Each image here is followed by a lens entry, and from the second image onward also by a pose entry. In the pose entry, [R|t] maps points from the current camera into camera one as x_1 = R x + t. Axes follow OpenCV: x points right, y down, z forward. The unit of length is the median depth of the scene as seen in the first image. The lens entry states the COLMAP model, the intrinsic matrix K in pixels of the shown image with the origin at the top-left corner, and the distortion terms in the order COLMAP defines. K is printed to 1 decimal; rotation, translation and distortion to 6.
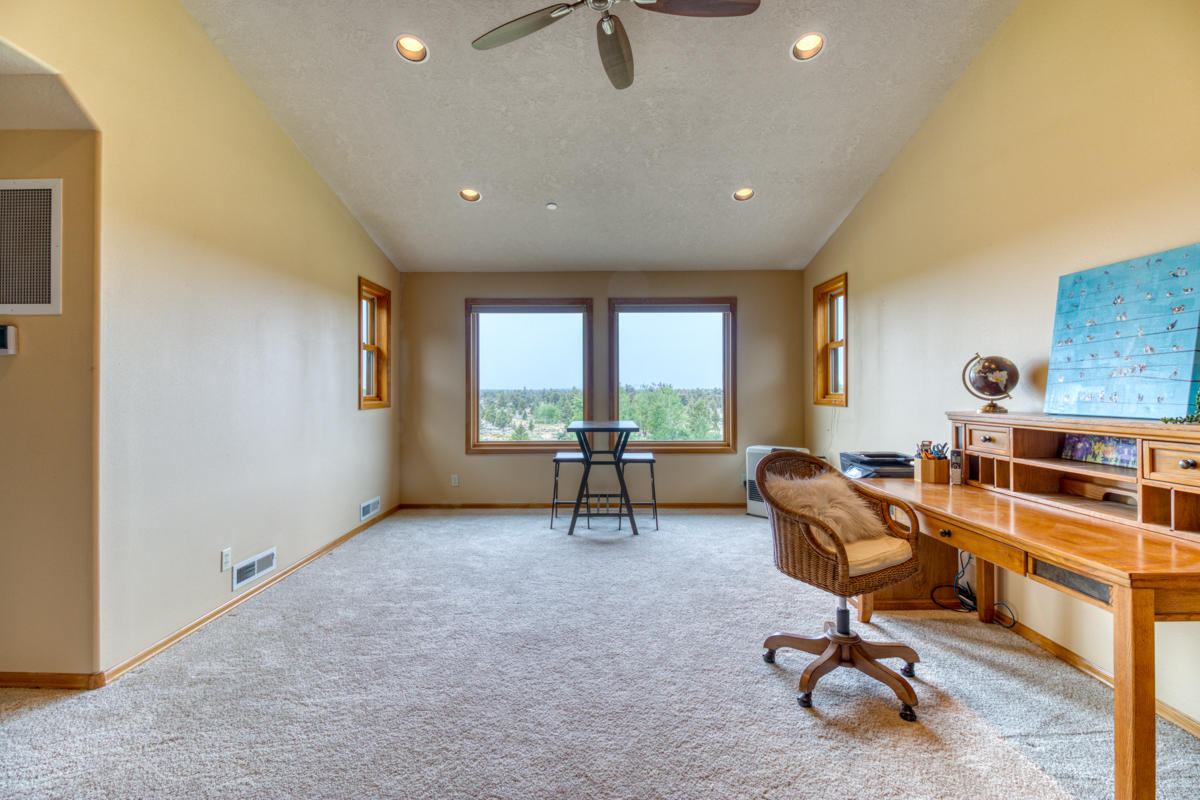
lens RADIAL K [[558.5, 0, 589.4], [0, 558.5, 401.0], [0, 0, 1]] dist [0.008416, -0.005987]
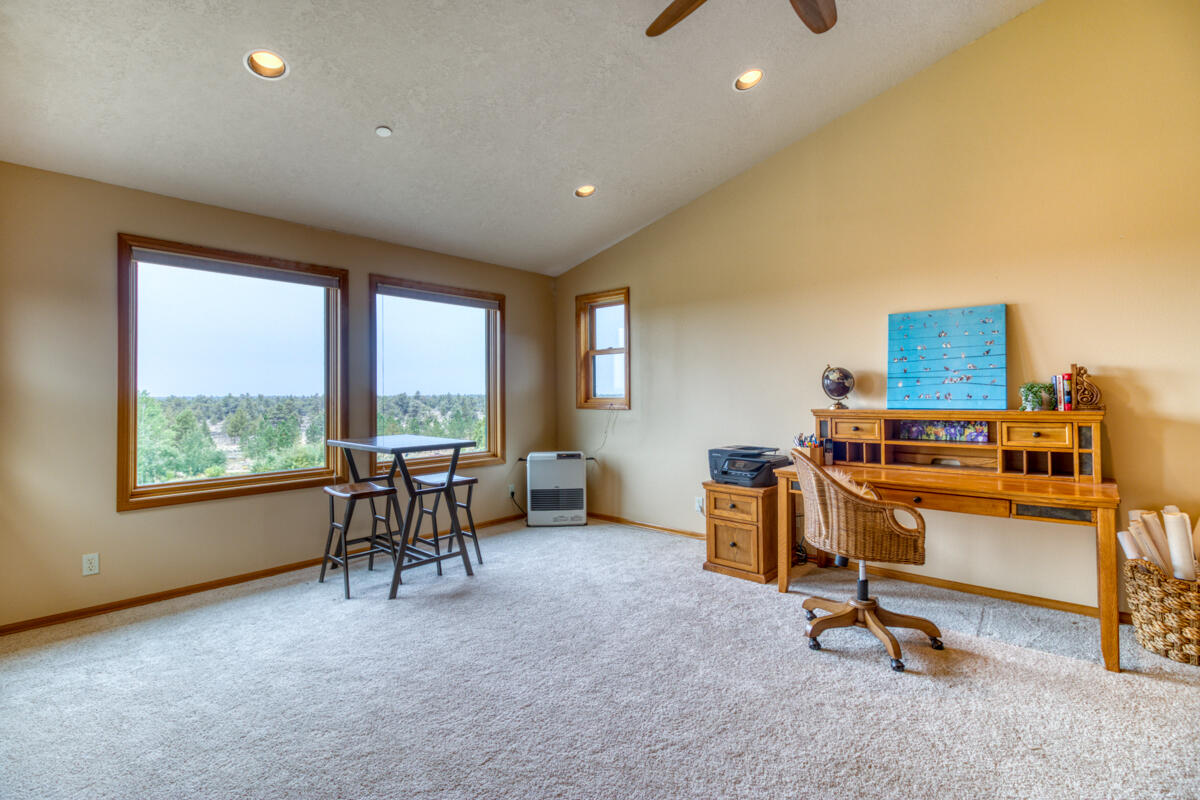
lens RADIAL K [[558.5, 0, 598.8], [0, 558.5, 396.9], [0, 0, 1]] dist [0.008416, -0.005987]
pose [[0.652994, -0.005499, 0.757343, -0.622506], [0.021004, 0.999720, -0.010852, -0.005745], [-0.757072, 0.022993, 0.652927, 0.512693]]
